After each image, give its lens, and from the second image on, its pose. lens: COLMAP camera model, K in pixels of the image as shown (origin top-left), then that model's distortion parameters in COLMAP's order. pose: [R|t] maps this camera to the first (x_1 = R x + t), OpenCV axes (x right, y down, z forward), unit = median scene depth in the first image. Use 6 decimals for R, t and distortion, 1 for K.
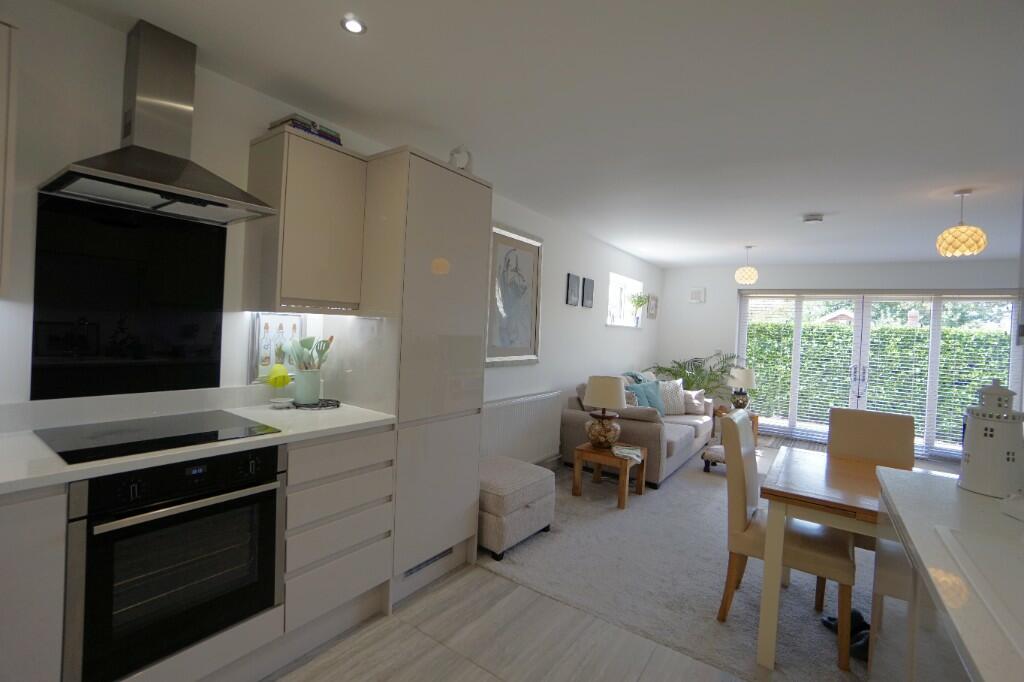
lens RADIAL K [[455.3, 0, 508.4], [0, 455.3, 329.8], [0, 0, 1]] dist [-0.064555, 0.022844]
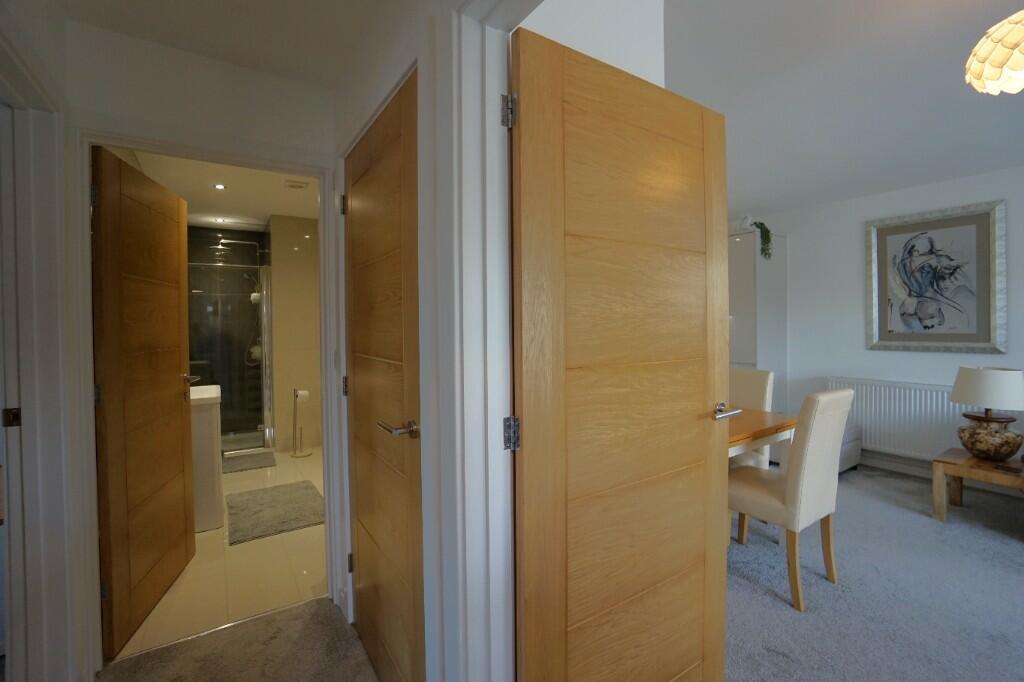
lens RADIAL K [[455.3, 0, 508.4], [0, 455.3, 329.8], [0, 0, 1]] dist [-0.064555, 0.022844]
pose [[-0.360840, -0.030697, -0.932123, 1.028367], [-0.012563, 0.999527, -0.028053, 0.059755], [0.932543, 0.001587, -0.361055, 0.428588]]
